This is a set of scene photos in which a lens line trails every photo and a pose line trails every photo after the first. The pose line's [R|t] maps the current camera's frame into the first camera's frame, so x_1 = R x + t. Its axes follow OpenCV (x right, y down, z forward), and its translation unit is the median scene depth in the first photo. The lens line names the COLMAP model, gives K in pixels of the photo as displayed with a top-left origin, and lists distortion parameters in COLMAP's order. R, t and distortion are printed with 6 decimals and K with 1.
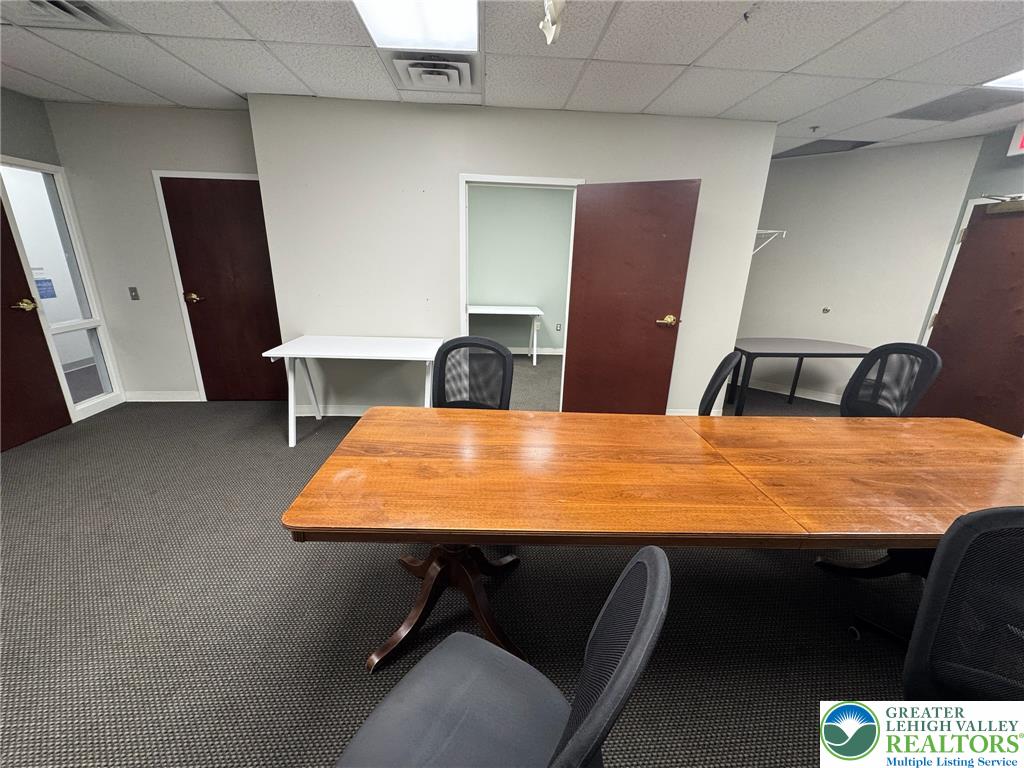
lens RADIAL K [[408.7, 0, 508.3], [0, 408.7, 379.3], [0, 0, 1]] dist [-0.004504, 0.001123]
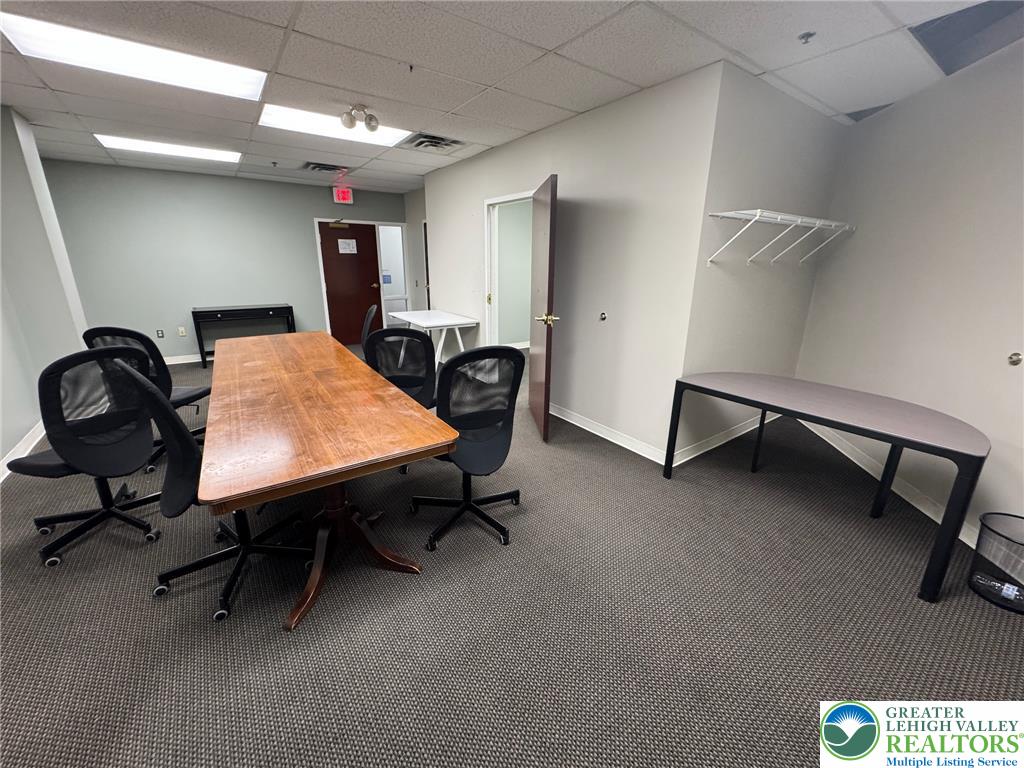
lens RADIAL K [[408.7, 0, 512.4], [0, 408.7, 385.3], [0, 0, 1]] dist [-0.004504, 0.001123]
pose [[0.526720, 0.227331, -0.819077, 1.909323], [-0.260546, 0.960372, 0.098998, -0.111504], [0.809124, 0.161263, 0.565077, 0.651553]]
